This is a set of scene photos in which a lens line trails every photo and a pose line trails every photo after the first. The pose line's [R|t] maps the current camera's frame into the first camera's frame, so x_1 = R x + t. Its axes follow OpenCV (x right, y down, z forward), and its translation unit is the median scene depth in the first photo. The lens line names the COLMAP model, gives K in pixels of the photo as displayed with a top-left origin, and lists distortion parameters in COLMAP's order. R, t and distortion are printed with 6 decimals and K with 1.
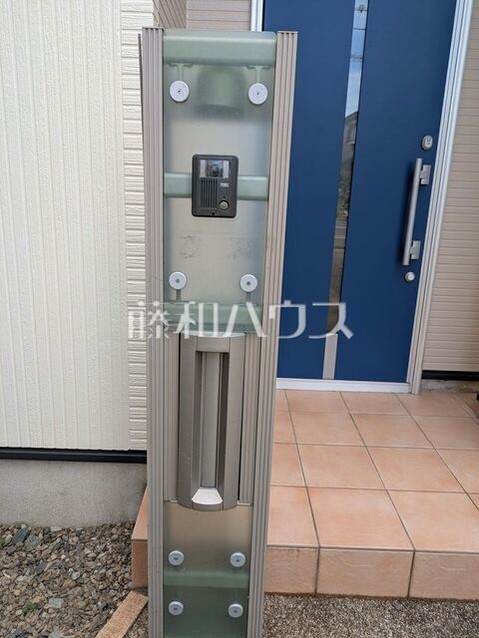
lens RADIAL K [[485.4, 0, 238.6], [0, 485.4, 315.7], [0, 0, 1]] dist [-0.005527, -0.001349]
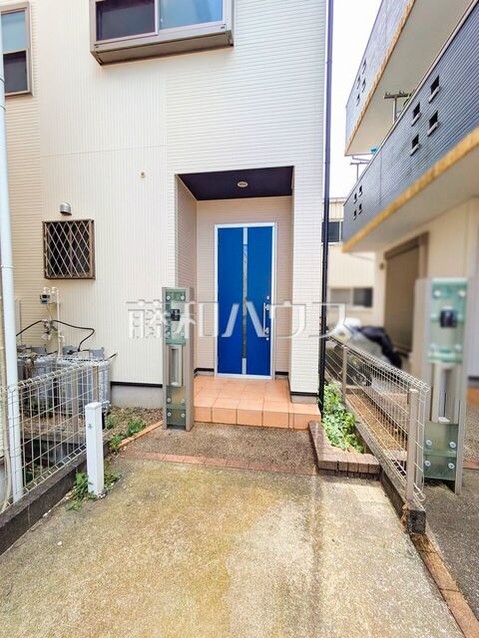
lens RADIAL K [[255.6, 0, 238.2], [0, 255.6, 320.2], [0, 0, 1]] dist [0.000123, 0.000022]
pose [[0.987189, -0.022416, -0.157975, 0.454309], [-0.010839, 0.978373, -0.206562, 0.147030], [0.159189, 0.205628, 0.965596, -0.653282]]
